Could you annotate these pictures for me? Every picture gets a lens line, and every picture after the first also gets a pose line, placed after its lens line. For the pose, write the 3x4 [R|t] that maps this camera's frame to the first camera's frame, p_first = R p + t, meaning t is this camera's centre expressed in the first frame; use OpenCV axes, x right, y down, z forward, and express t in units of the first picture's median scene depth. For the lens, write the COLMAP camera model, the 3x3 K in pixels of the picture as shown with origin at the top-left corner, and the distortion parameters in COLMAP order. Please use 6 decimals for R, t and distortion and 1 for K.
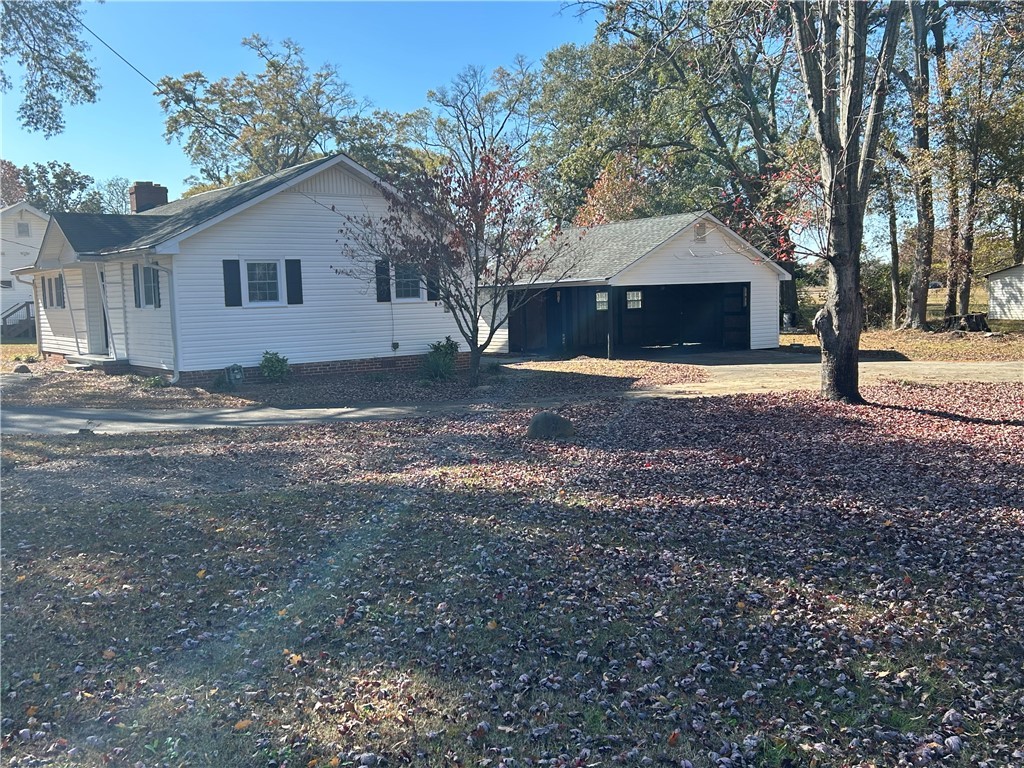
lens RADIAL K [[942.9, 0, 501.9], [0, 942.9, 386.0], [0, 0, 1]] dist [0.082486, -0.109980]
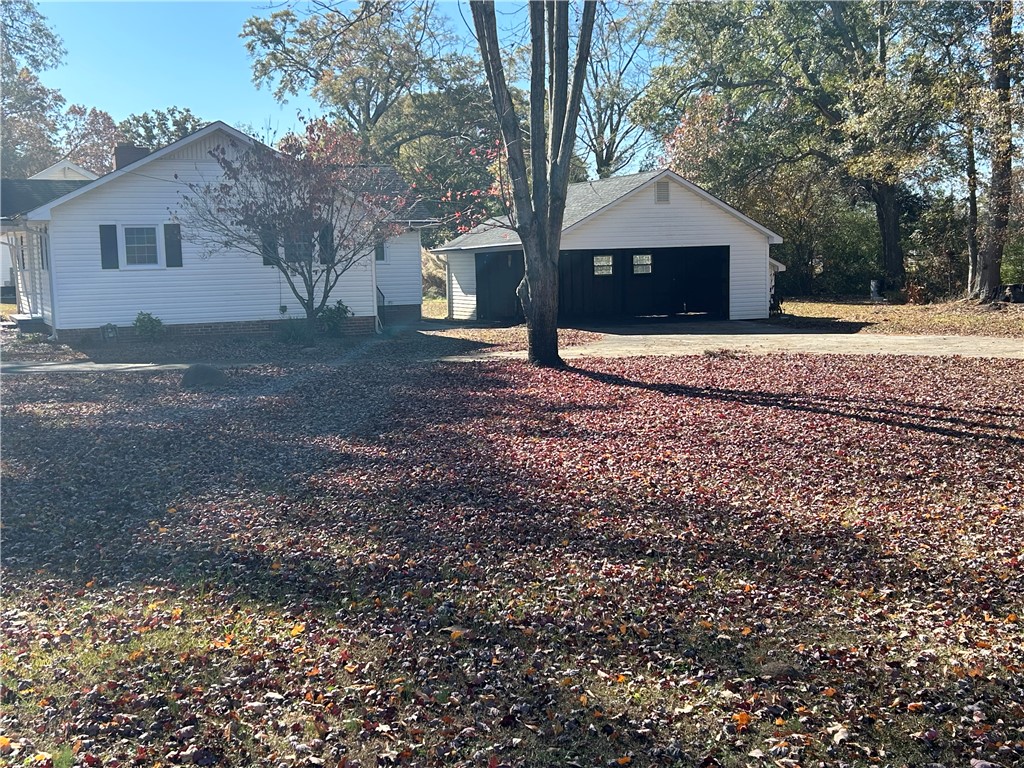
lens RADIAL K [[1132.8, 0, 512.0], [0, 1132.8, 384.0], [0, 0, 1]] dist [0.069638, -0.026520]
pose [[0.982885, 0.025542, -0.182441, 0.233435], [-0.022180, 0.999545, 0.020444, 0.004905], [0.182880, -0.016048, 0.983004, -0.100867]]
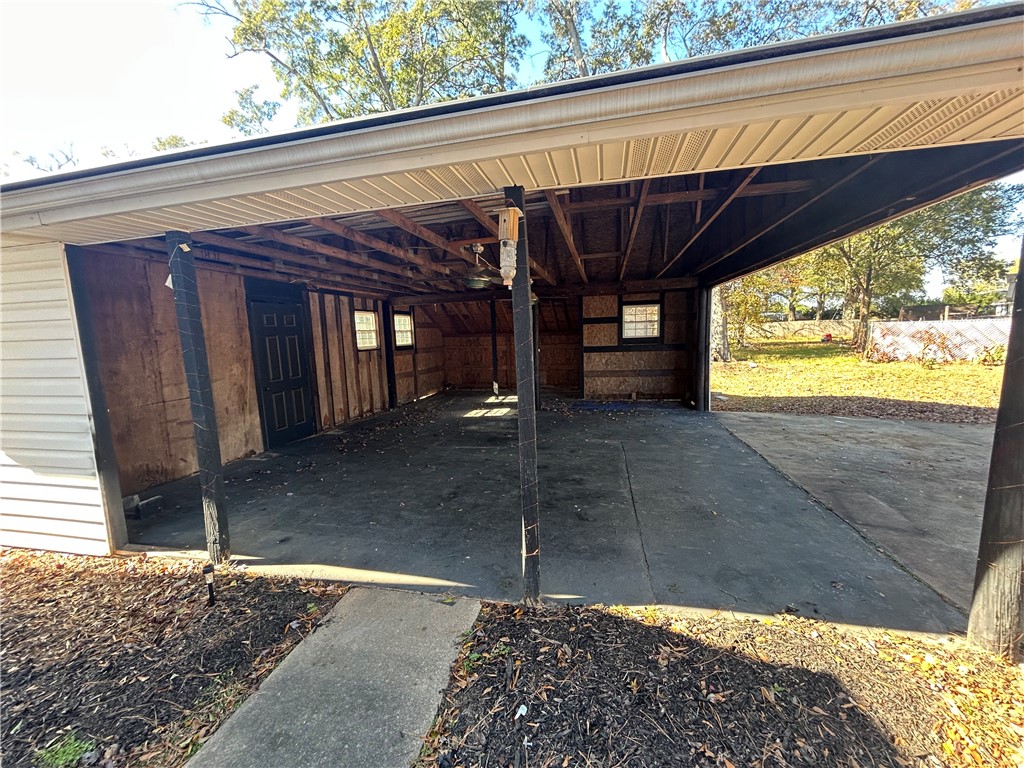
lens RADIAL K [[407.6, 0, 511.7], [0, 407.6, 387.9], [0, 0, 1]] dist [0.001698, 0.000332]
pose [[0.735905, -0.081824, 0.672122, 0.011978], [0.075785, 0.996387, 0.038323, -0.063248], [-0.672830, 0.022735, 0.739448, 0.814414]]
